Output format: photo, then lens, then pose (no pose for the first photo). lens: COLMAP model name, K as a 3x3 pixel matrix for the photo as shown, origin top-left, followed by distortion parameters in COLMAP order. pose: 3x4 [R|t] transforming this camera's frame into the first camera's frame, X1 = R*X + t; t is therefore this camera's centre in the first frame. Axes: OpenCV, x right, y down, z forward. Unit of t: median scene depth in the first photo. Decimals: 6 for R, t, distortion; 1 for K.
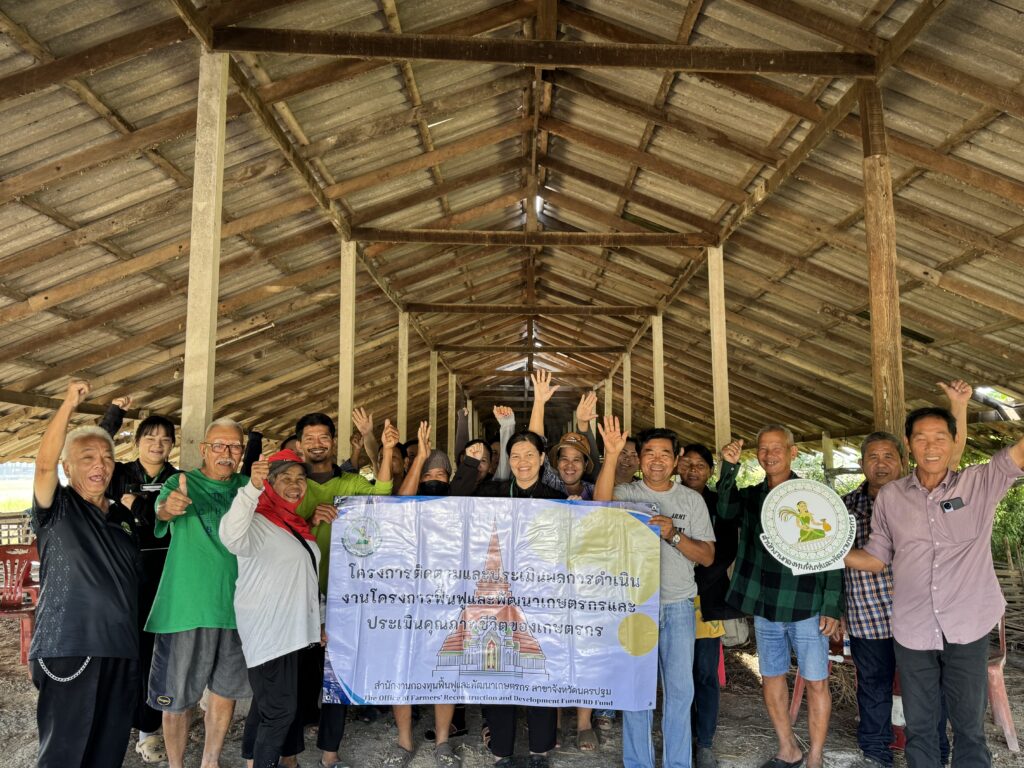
lens RADIAL K [[827.6, 0, 515.0], [0, 827.6, 384.8], [0, 0, 1]] dist [0.091315, -0.106981]
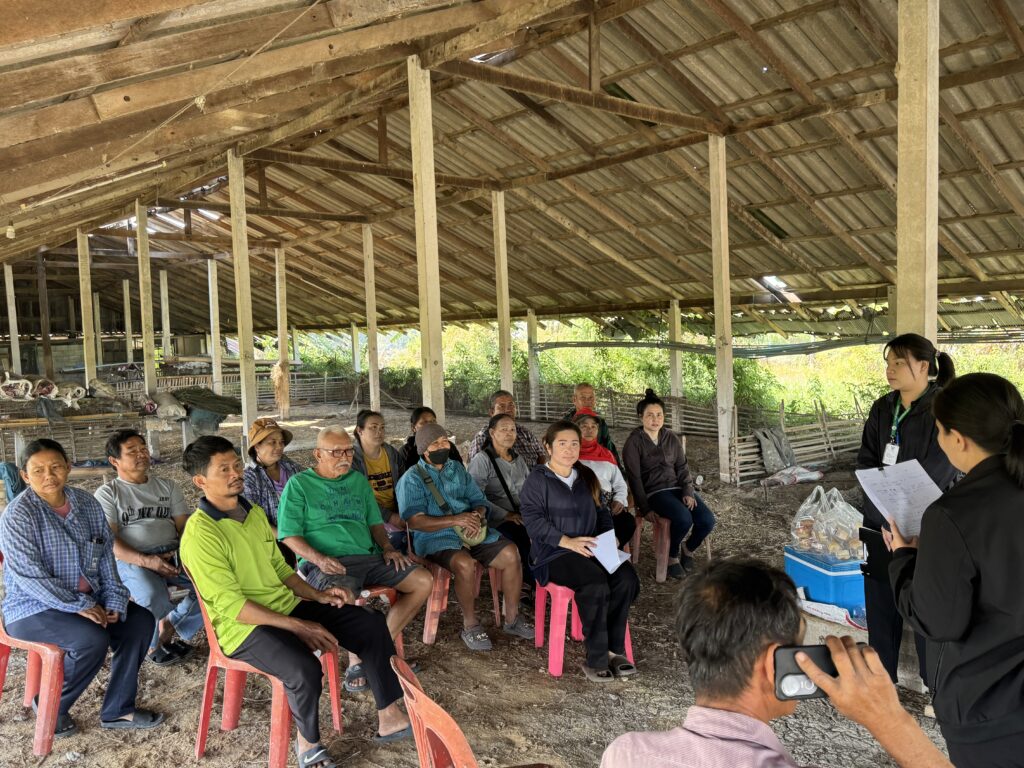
lens RADIAL K [[827.6, 0, 515.0], [0, 827.6, 384.8], [0, 0, 1]] dist [0.091315, -0.106981]
pose [[0.787985, -0.062002, 0.612565, -0.697998], [-0.033615, 0.989100, 0.143355, -0.001997], [-0.614776, -0.133553, 0.777312, 0.363667]]
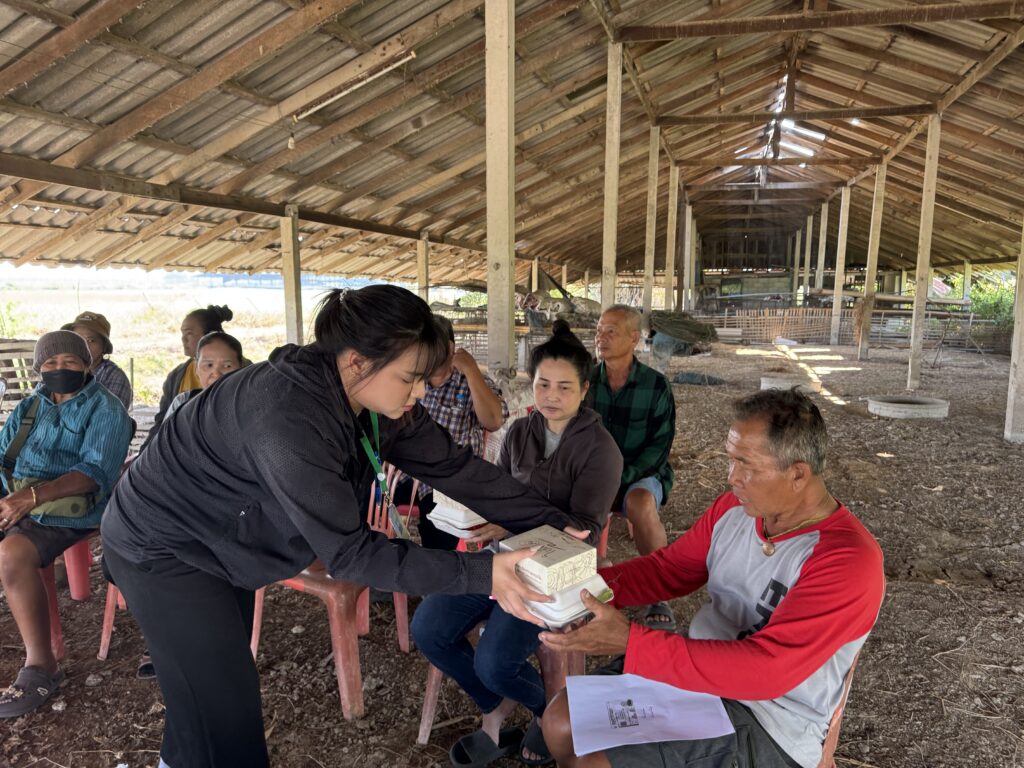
lens RADIAL K [[745.7, 0, 512.0], [0, 745.7, 384.0], [0, 0, 1]] dist [0.002614, -0.001127]
pose [[0.963741, 0.035100, -0.264520, -0.075960], [0.027168, 0.973252, 0.228127, 0.065345], [0.265452, -0.227042, 0.937010, 0.586134]]
